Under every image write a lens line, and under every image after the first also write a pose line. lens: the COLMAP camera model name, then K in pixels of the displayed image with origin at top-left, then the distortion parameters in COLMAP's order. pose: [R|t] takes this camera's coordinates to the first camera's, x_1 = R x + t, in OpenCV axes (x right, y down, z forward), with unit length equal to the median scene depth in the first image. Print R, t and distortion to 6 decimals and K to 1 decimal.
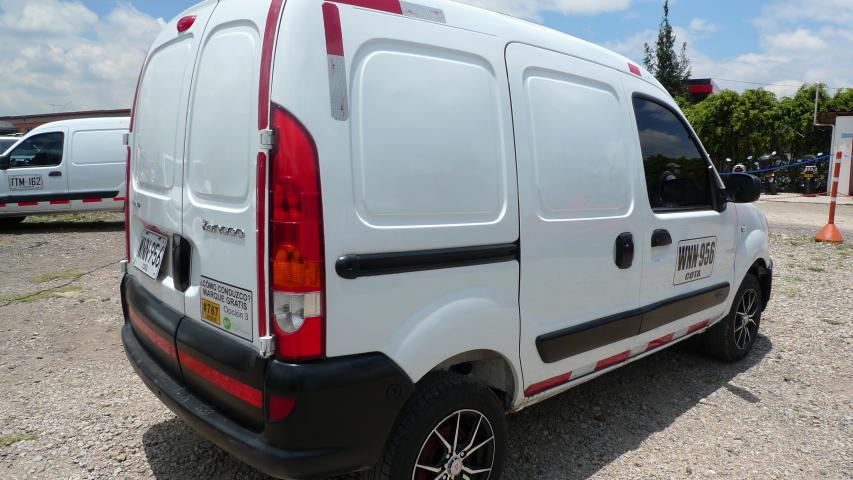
lens RADIAL K [[600.5, 0, 423.0], [0, 600.5, 206.6], [0, 0, 1]] dist [-0.033061, -0.003413]
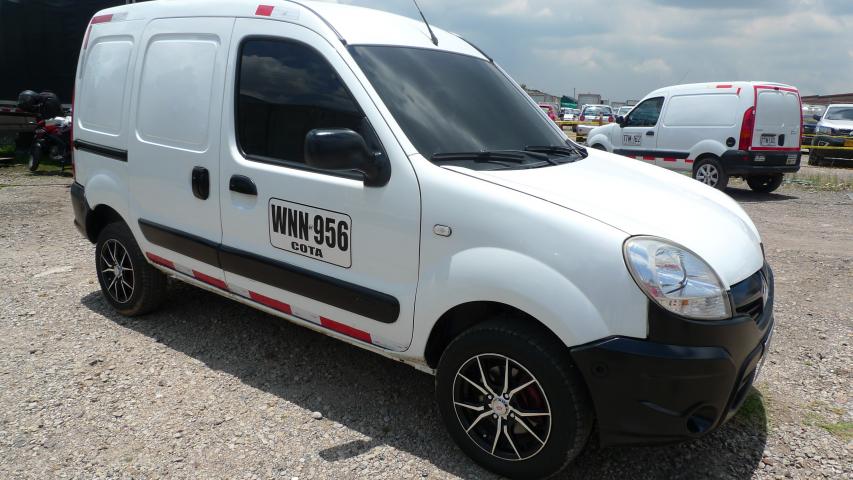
lens RADIAL K [[600.5, 0, 423.0], [0, 600.5, 206.6], [0, 0, 1]] dist [-0.033061, -0.003413]
pose [[0.207938, 0.166715, -0.963830, 1.859828], [-0.124316, 0.981882, 0.143017, -0.117391], [0.970210, 0.090081, 0.224896, 1.416088]]
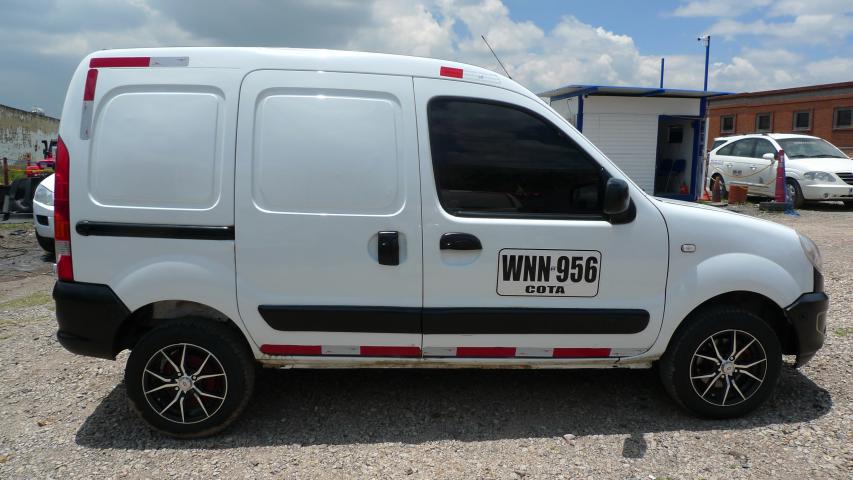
lens RADIAL K [[600.5, 0, 423.0], [0, 600.5, 206.6], [0, 0, 1]] dist [-0.033061, -0.003413]
pose [[0.766965, 0.045220, -0.640094, 1.300133], [-0.047312, 0.998784, 0.013871, -0.021716], [0.639943, 0.019645, 0.768171, 0.269656]]
